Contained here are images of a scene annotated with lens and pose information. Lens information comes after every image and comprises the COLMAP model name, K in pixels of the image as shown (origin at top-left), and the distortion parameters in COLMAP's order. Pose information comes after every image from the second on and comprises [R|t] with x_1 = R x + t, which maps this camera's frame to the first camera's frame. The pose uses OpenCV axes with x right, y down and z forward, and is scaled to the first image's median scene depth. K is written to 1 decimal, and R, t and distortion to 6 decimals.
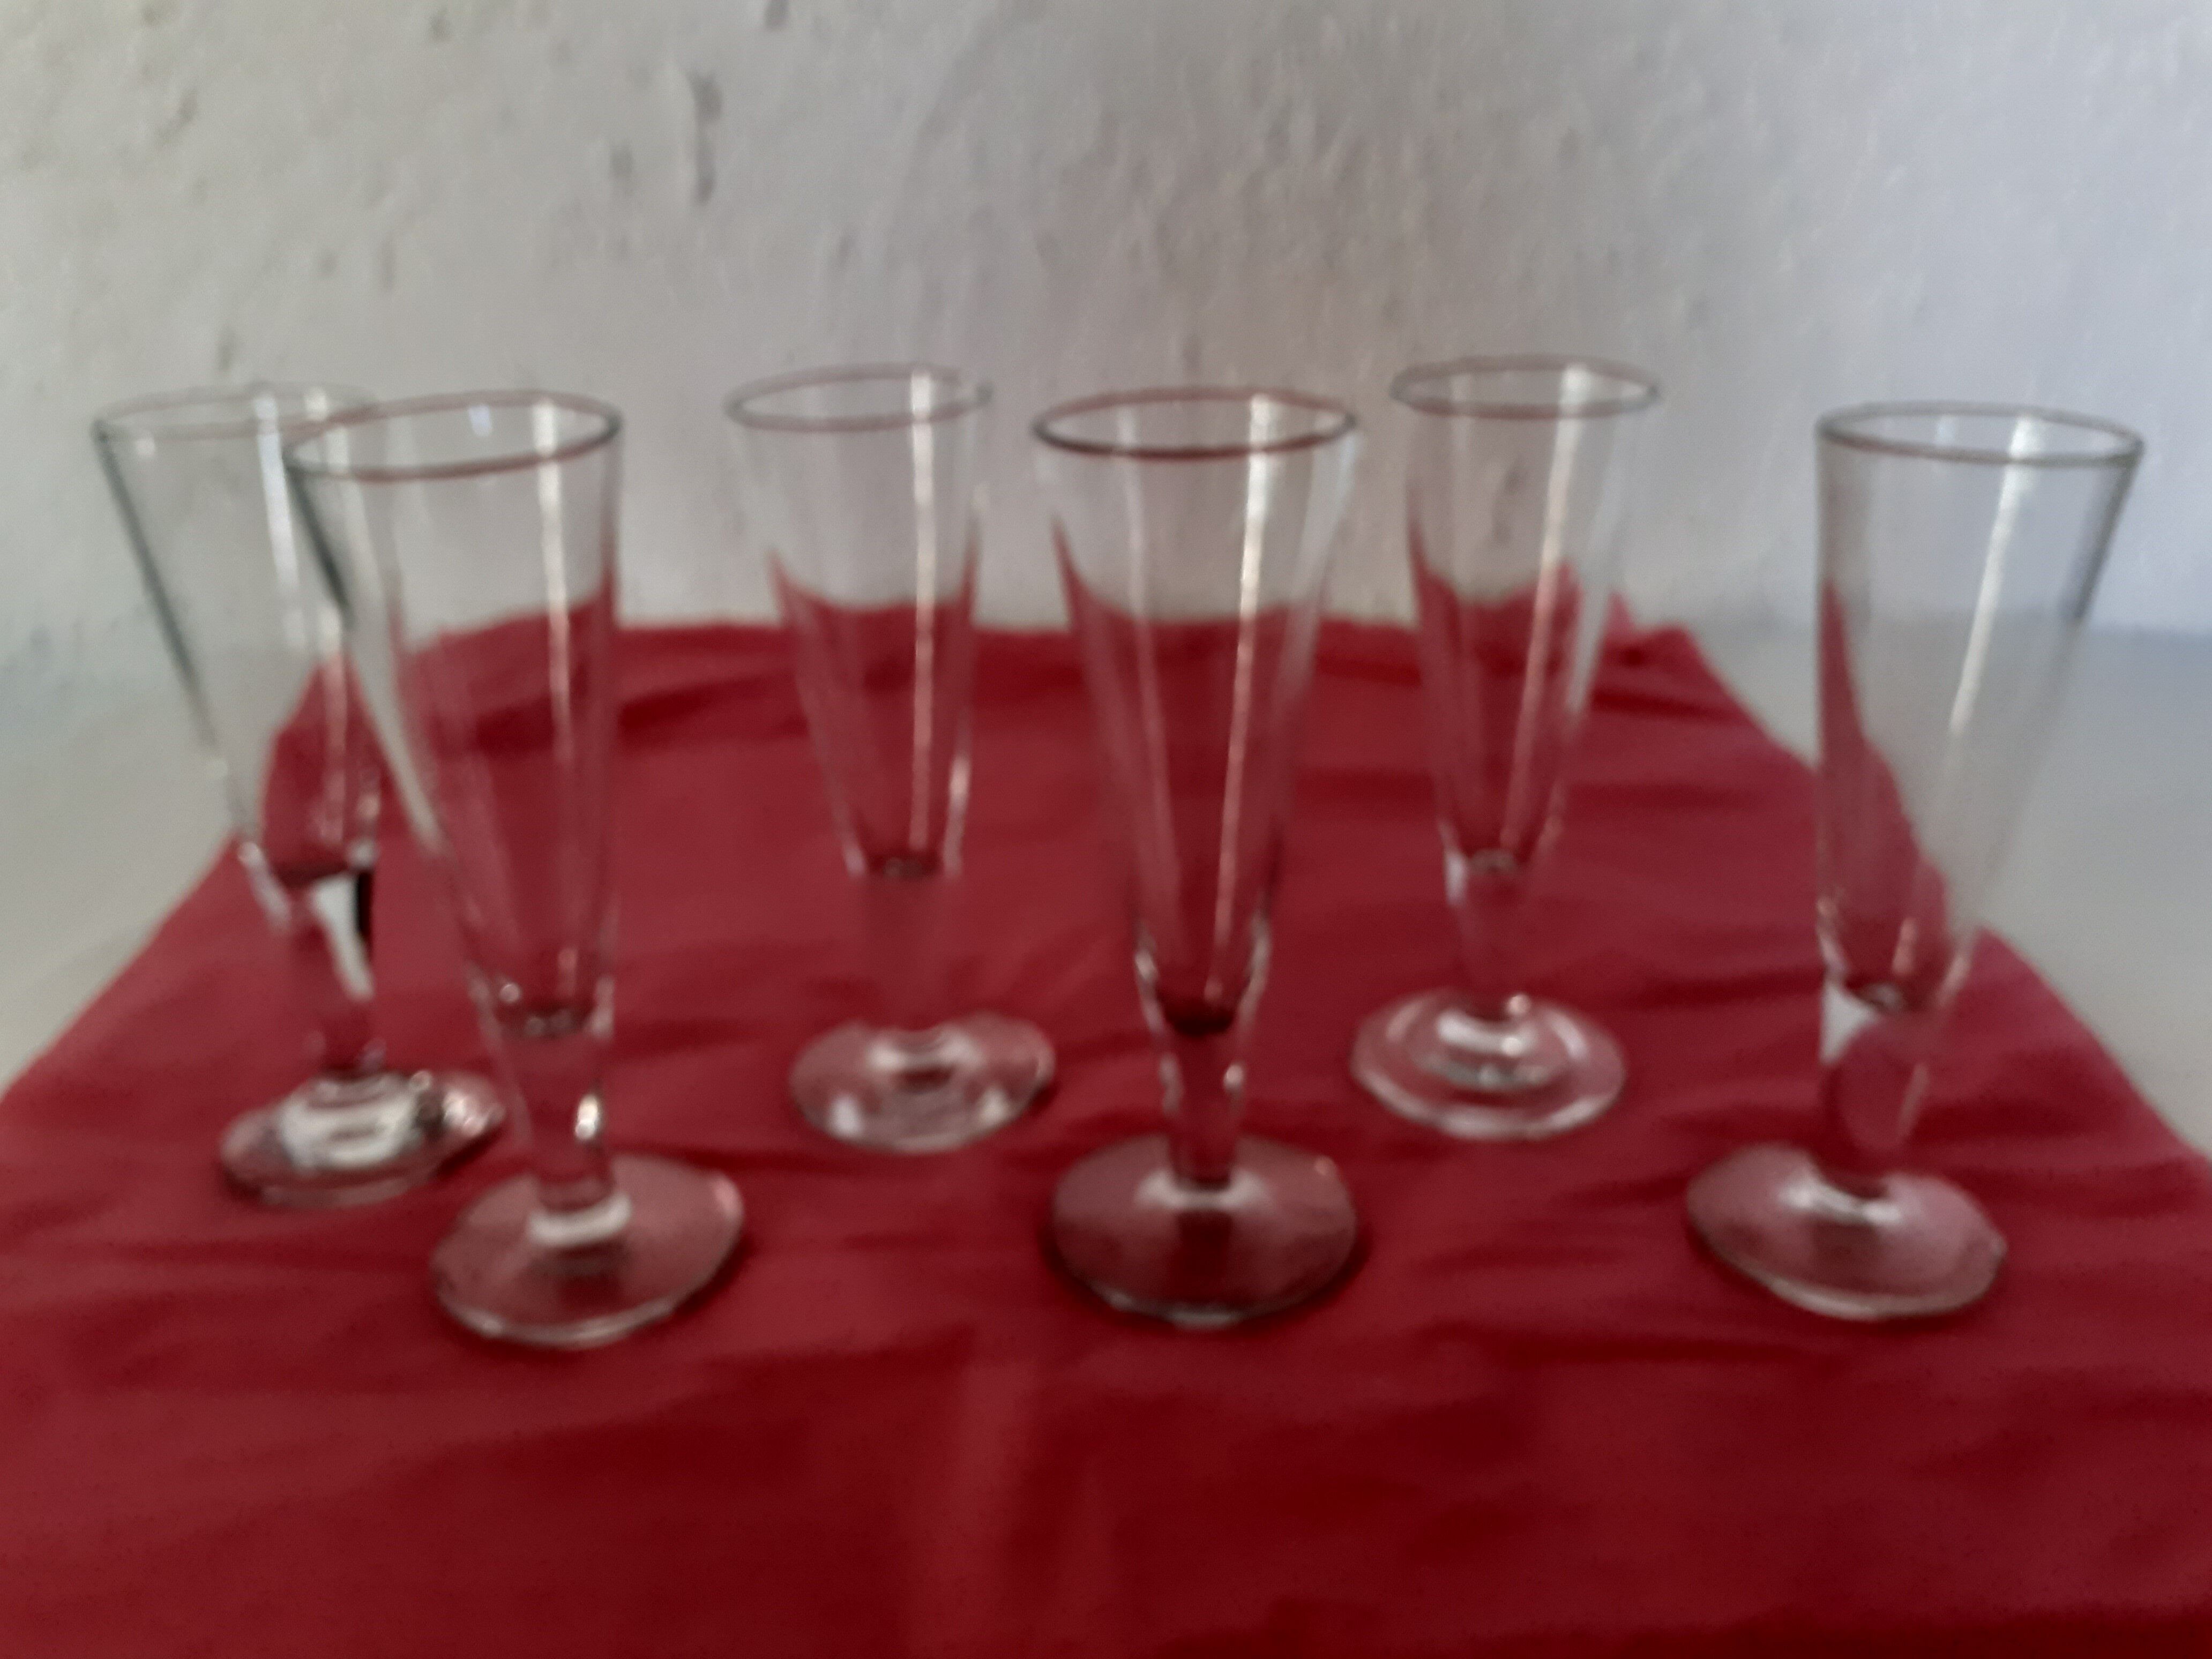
lens RADIAL K [[1748.1, 0, 1095.8], [0, 1748.1, 864.3], [0, 0, 1]] dist [-0.040330, -0.006230]
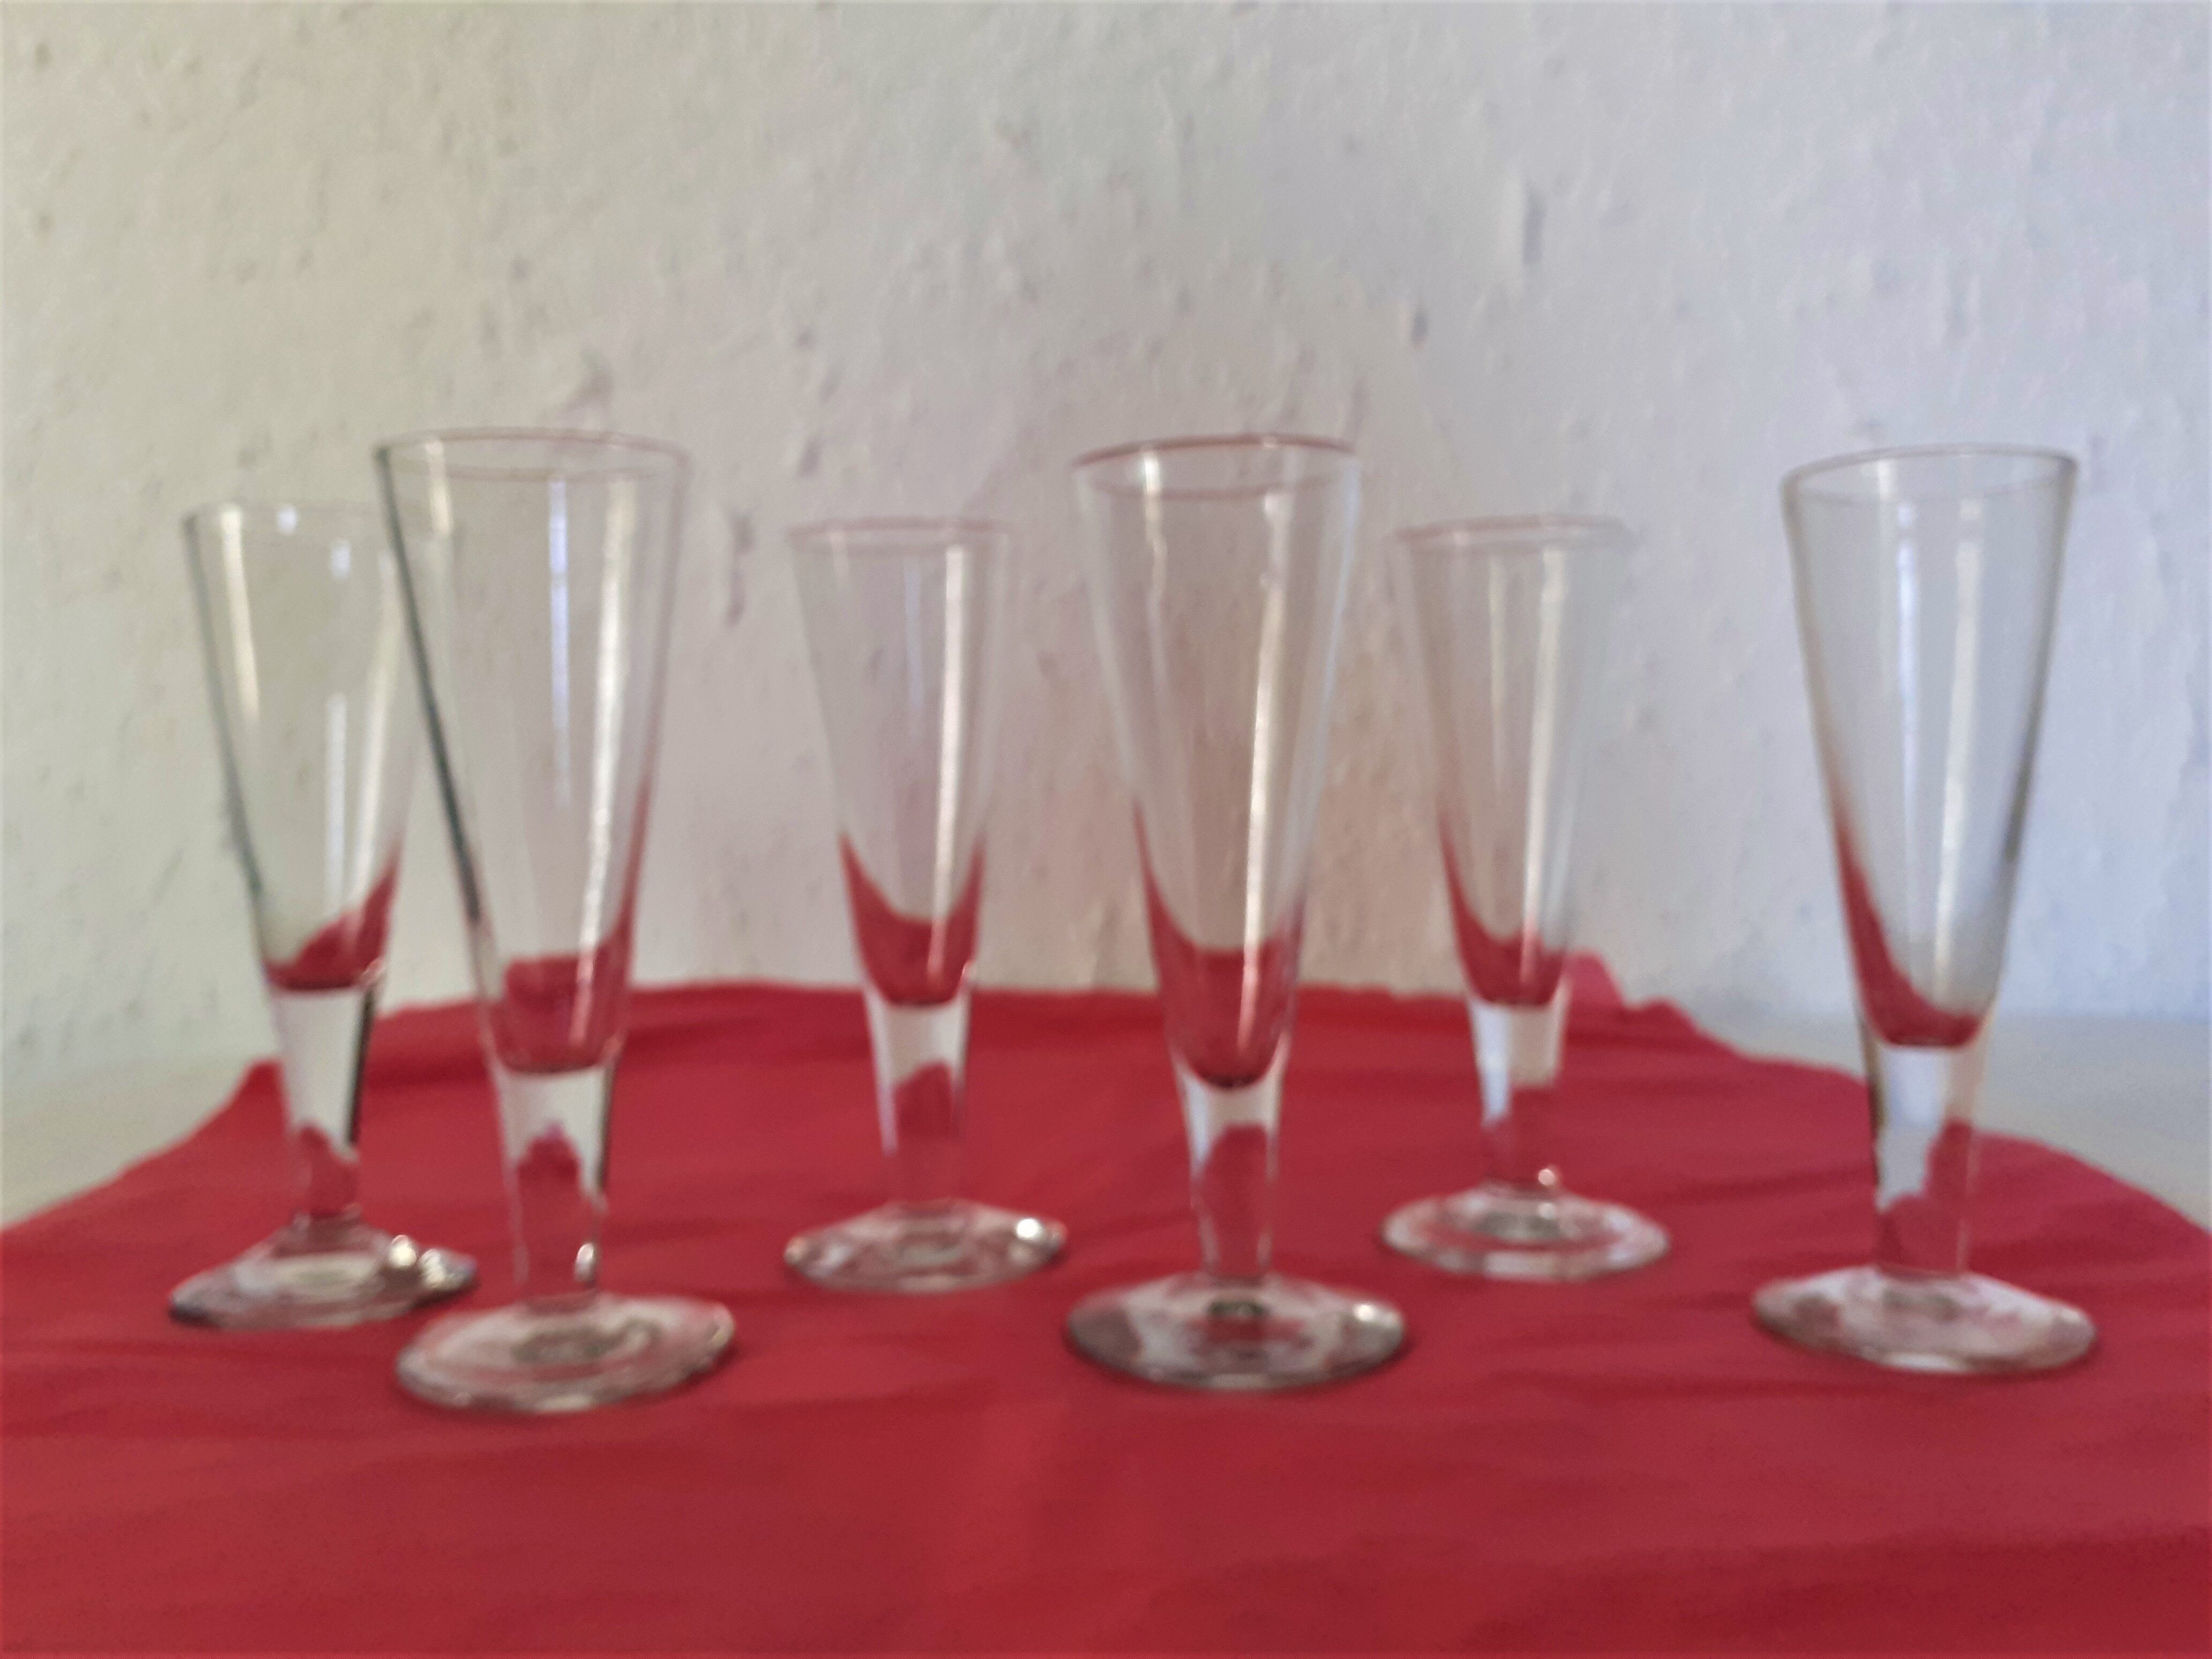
lens RADIAL K [[1748.1, 0, 1104.5], [0, 1748.1, 843.2], [0, 0, 1]] dist [-0.040330, -0.006230]
pose [[0.999802, 0.005862, 0.018996, -0.012808], [0.001294, 0.934318, -0.356437, 0.141833], [-0.019837, 0.356391, 0.934126, 0.020838]]
